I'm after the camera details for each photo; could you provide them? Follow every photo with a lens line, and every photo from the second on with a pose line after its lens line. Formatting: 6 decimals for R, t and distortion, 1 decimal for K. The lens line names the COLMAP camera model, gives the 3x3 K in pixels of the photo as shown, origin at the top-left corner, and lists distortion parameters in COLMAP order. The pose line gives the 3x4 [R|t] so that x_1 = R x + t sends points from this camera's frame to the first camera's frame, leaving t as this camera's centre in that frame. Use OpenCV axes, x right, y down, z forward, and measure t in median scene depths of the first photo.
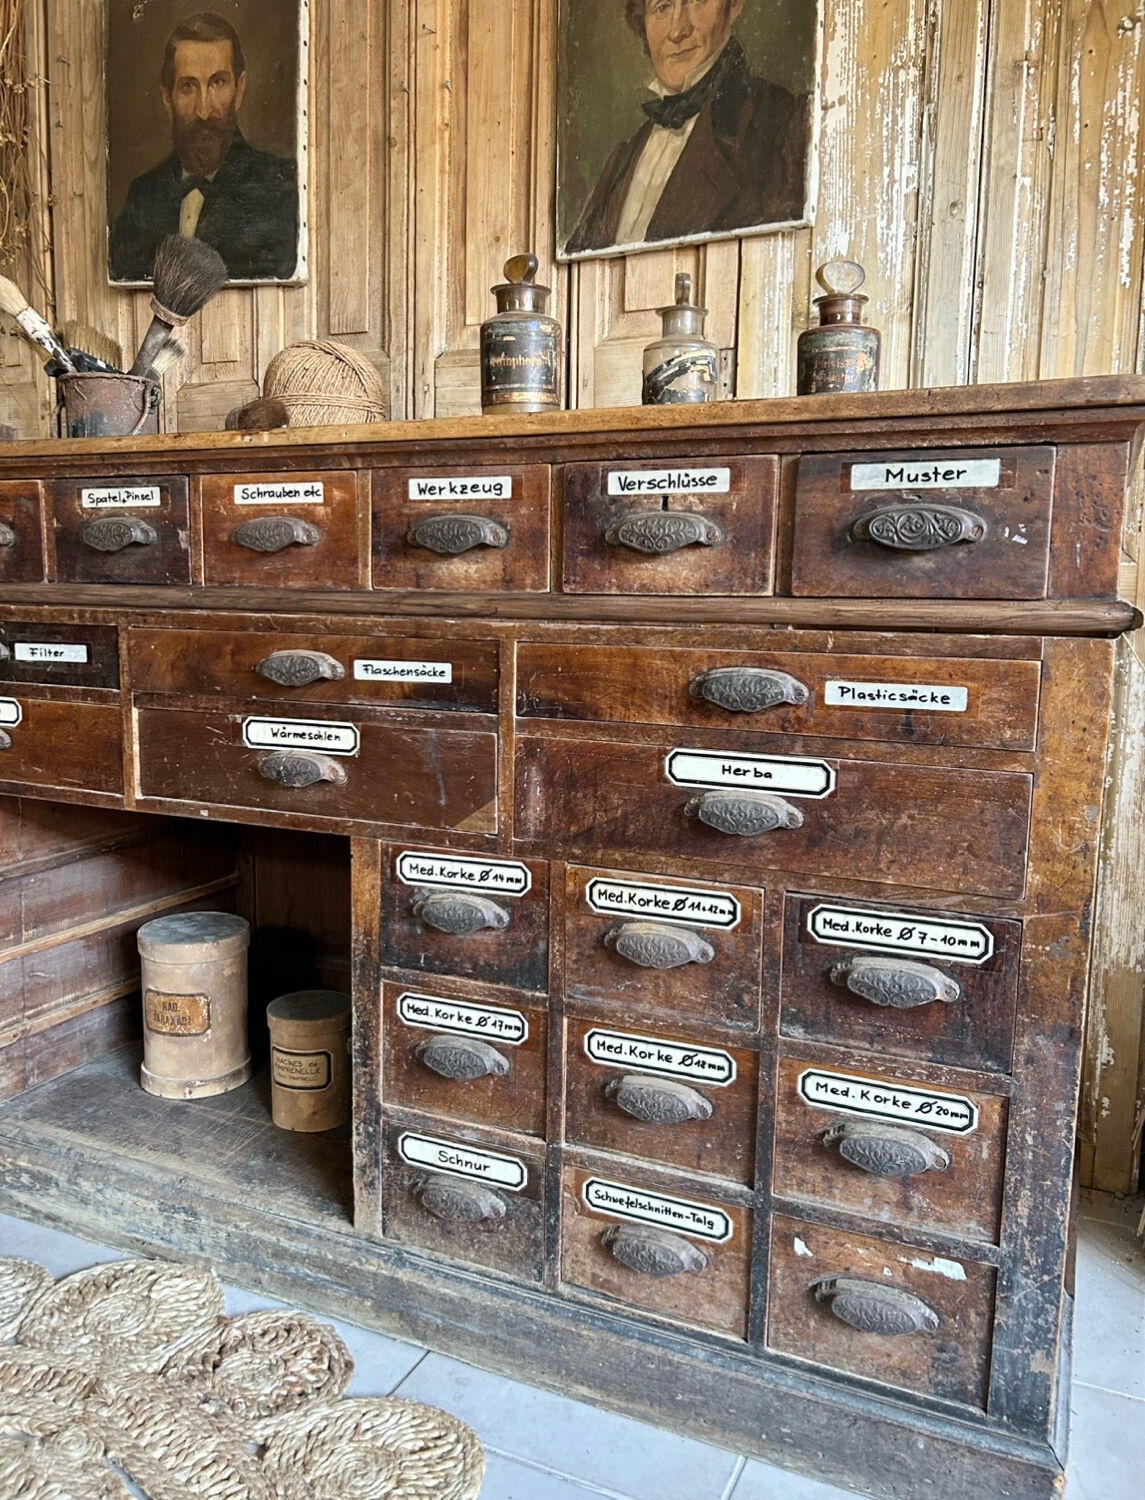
lens RADIAL K [[1153.8, 0, 568.5], [0, 1153.8, 736.8], [0, 0, 1]] dist [0.044619, -0.051087]
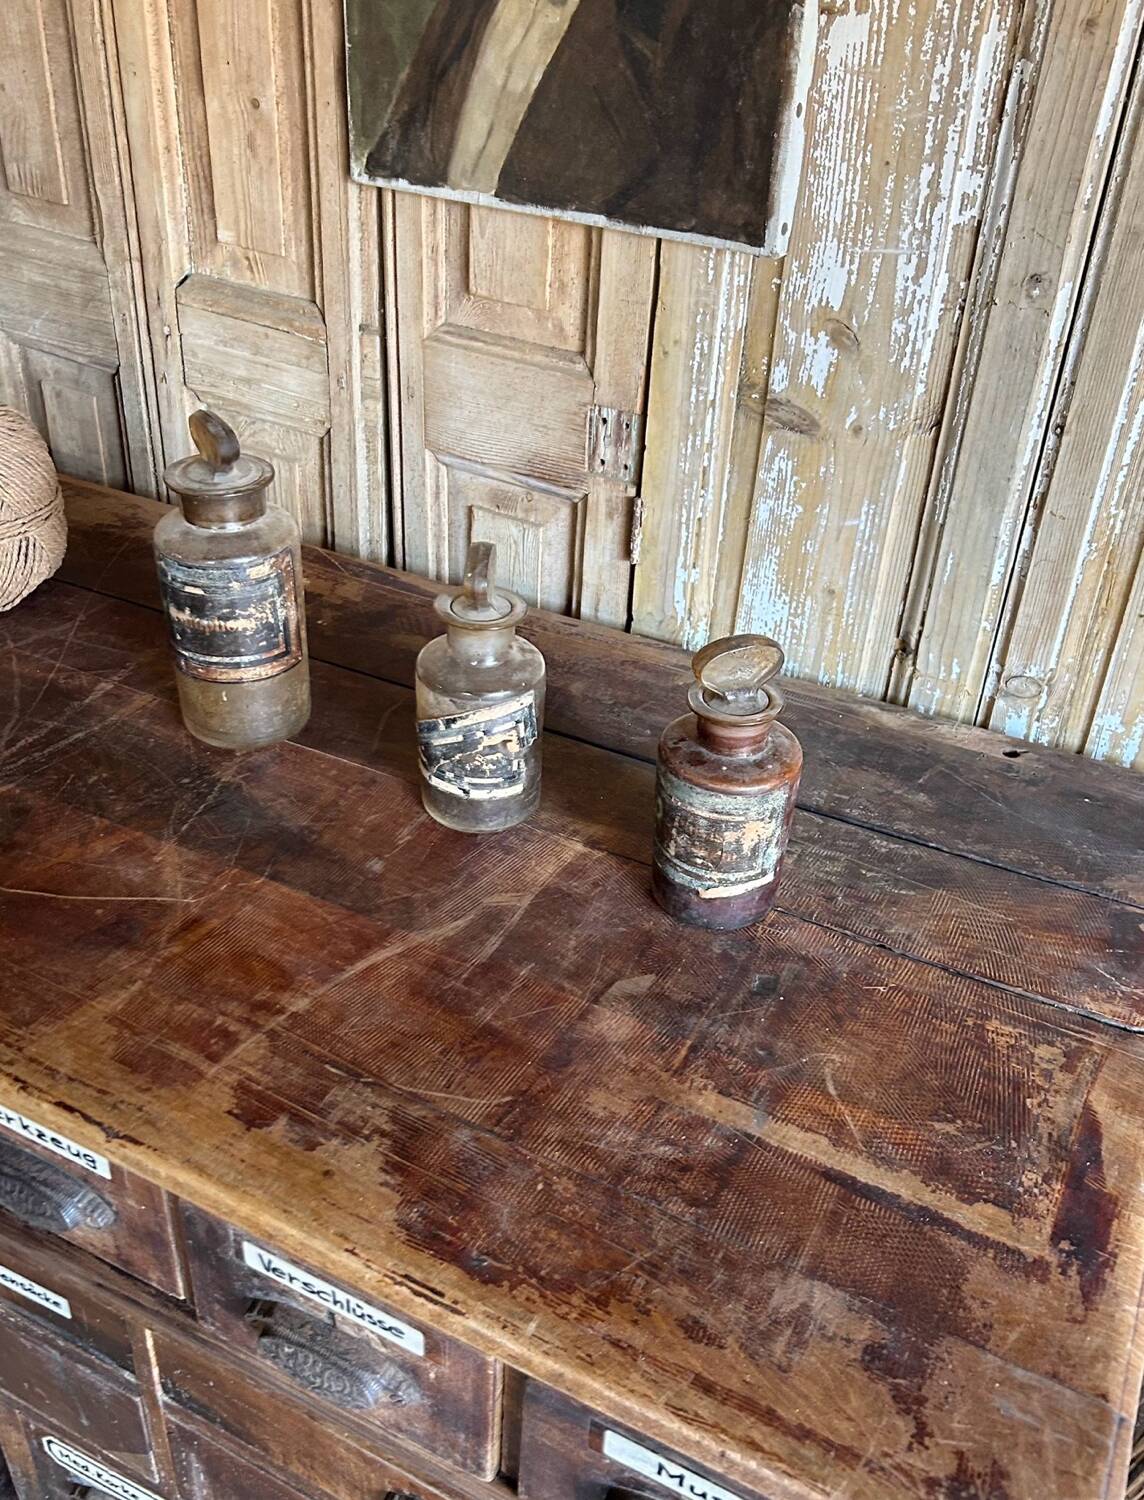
lens RADIAL K [[1371.4, 0, 572.0], [0, 1371.4, 750.0], [0, 0, 1]] dist [0.021522, -0.001786]
pose [[0.998741, 0.046709, -0.018272, 0.151819], [-0.034183, 0.900501, 0.433508, -0.572020], [0.036703, -0.432338, 0.900964, 0.357337]]
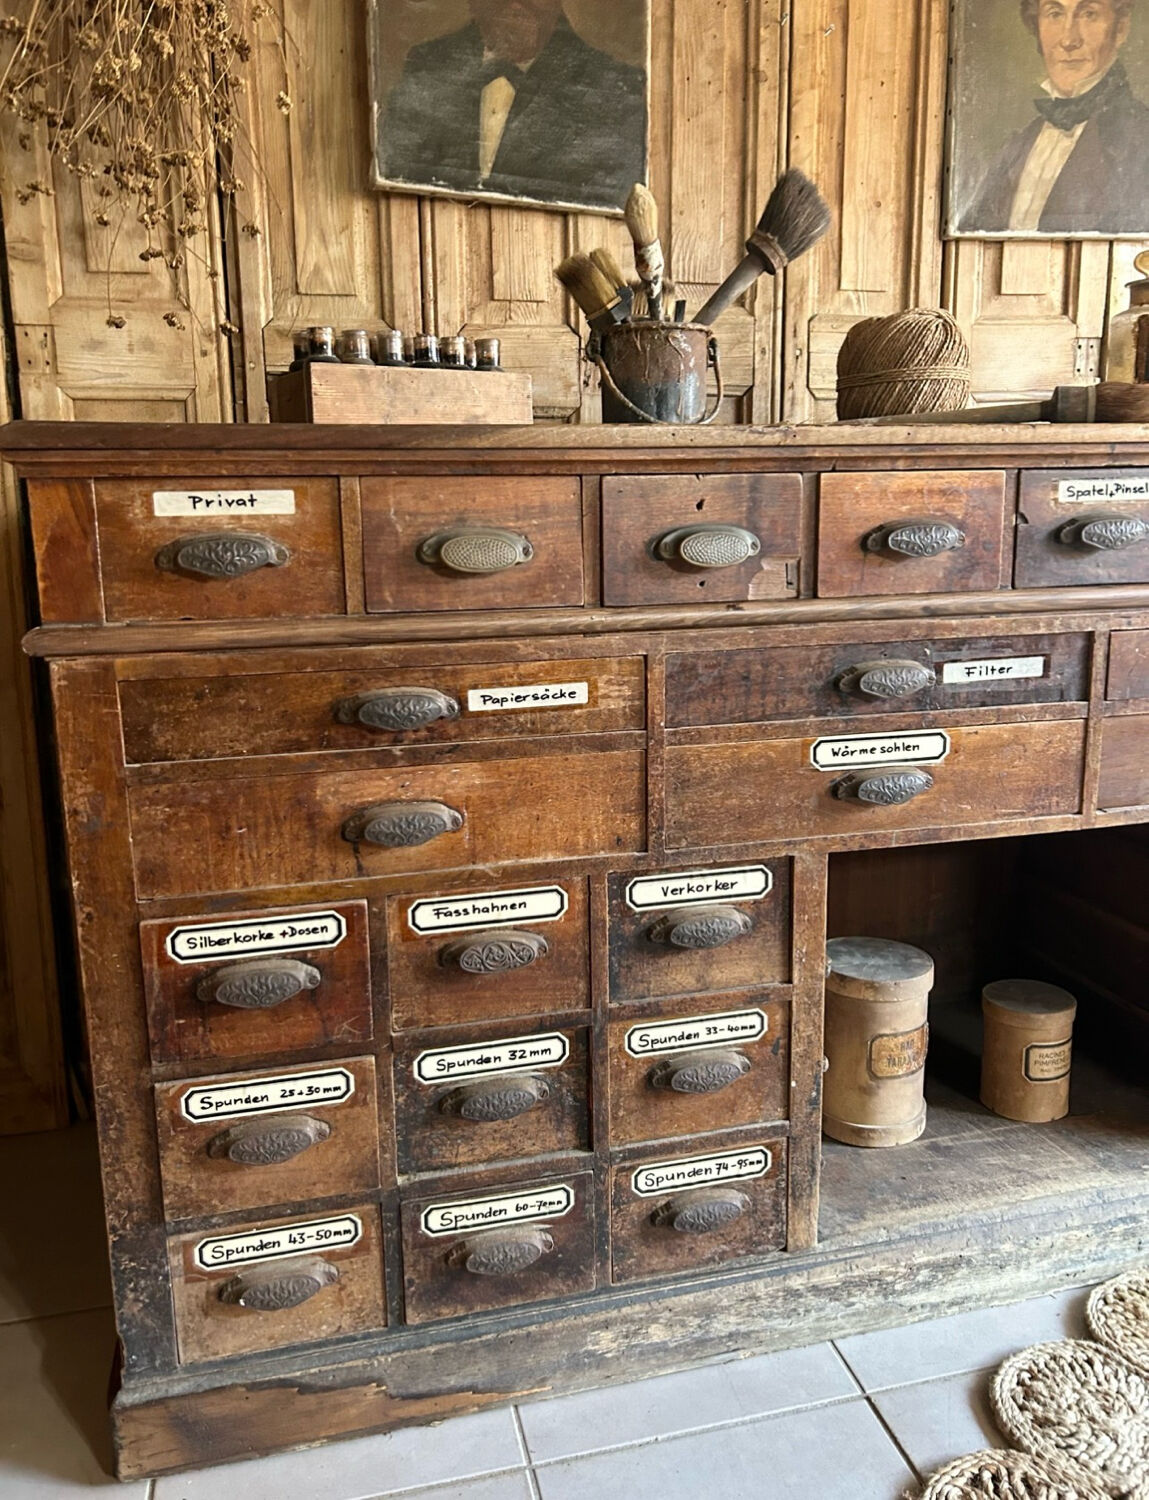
lens RADIAL K [[1163.0, 0, 575.0], [0, 1163.0, 733.0], [0, 0, 1]] dist [0.039616, -0.044492]
pose [[0.780243, -0.146032, 0.608190, -1.200118], [0.115429, 0.989280, 0.089453, -0.136946], [-0.614733, 0.000408, 0.788735, 0.491196]]
